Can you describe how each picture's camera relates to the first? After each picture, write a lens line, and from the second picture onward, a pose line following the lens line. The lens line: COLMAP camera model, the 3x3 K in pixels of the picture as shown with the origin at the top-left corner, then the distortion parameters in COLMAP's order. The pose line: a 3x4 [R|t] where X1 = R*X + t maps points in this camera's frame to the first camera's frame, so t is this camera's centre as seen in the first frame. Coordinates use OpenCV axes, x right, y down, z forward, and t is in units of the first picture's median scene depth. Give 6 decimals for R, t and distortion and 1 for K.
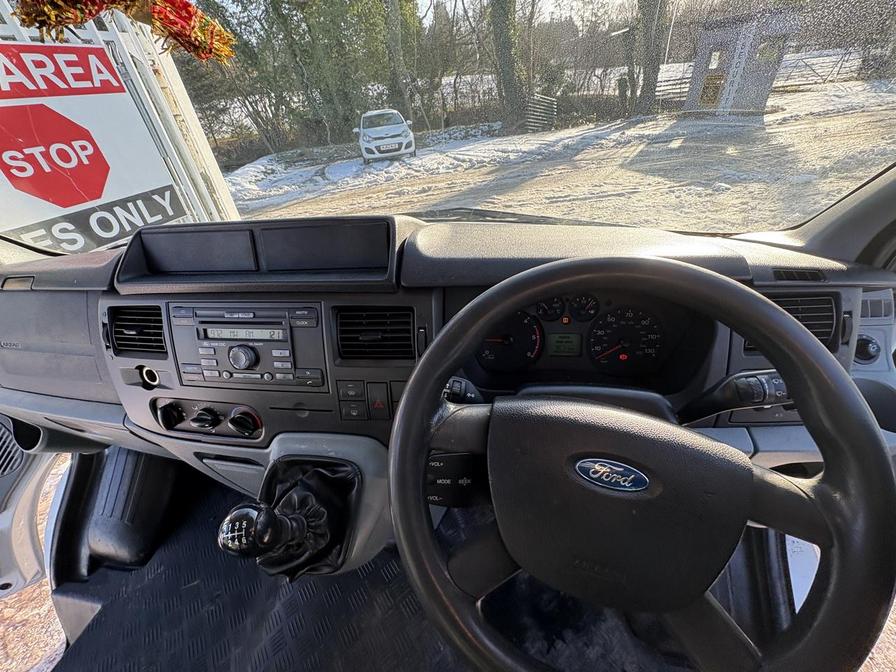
lens RADIAL K [[355.6, 0, 450.2], [0, 355.6, 334.3], [0, 0, 1]] dist [0.000471, 0.000114]
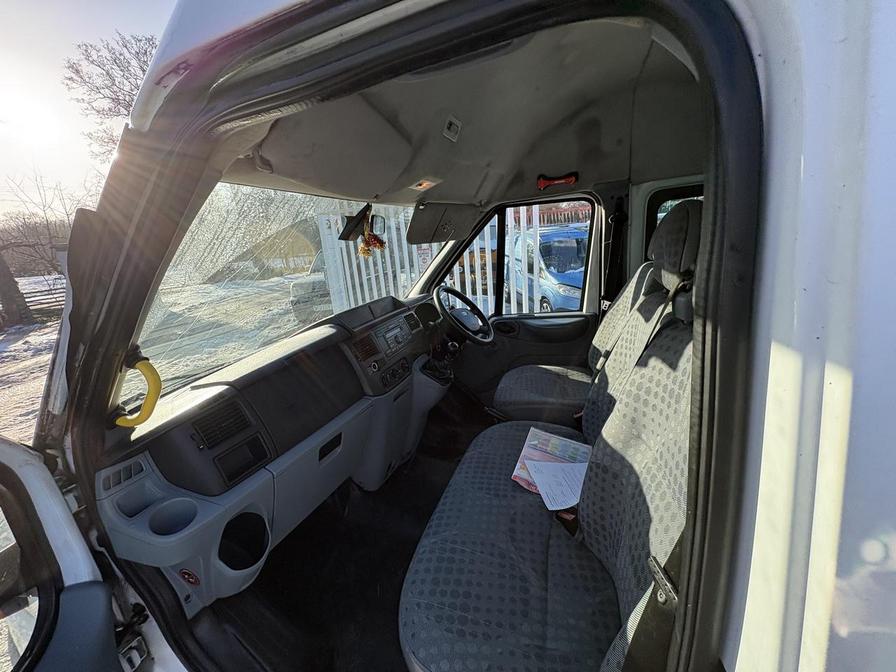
lens RADIAL K [[355.6, 0, 446.9], [0, 355.6, 337.4], [0, 0, 1]] dist [0.000471, 0.000114]
pose [[0.181194, -0.186553, 0.965591, -0.540210], [0.612672, 0.789445, 0.037553, 0.044738], [-0.769287, 0.584786, 0.257339, -0.024717]]
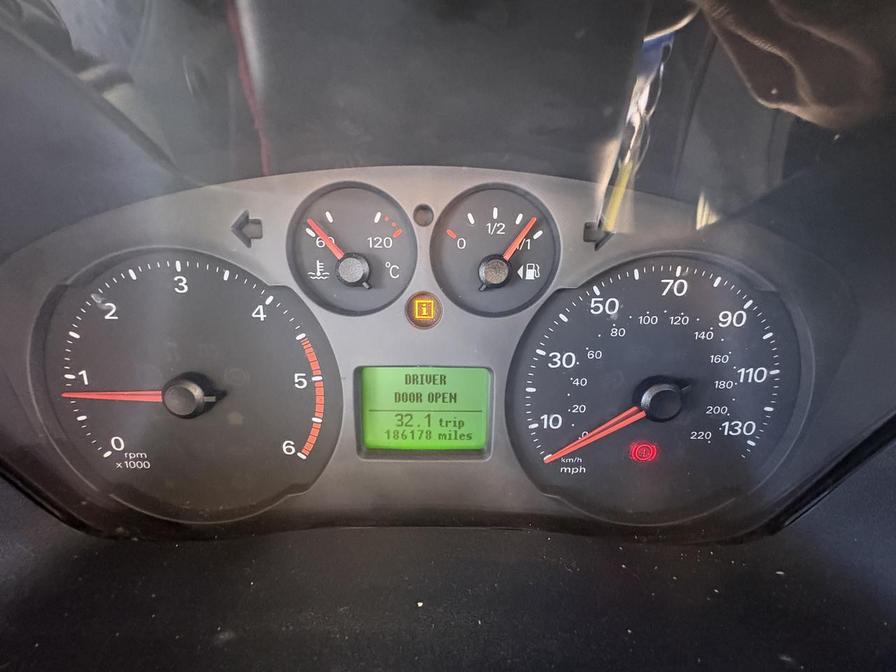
lens RADIAL K [[355.6, 0, 454.8], [0, 355.6, 340.5], [0, 0, 1]] dist [0.000471, 0.000114]
pose [[0.982806, -0.008305, 0.184452, 0.054521], [0.006675, 0.999933, 0.009456, -0.003858], [-0.184518, -0.008062, 0.982796, 0.138344]]
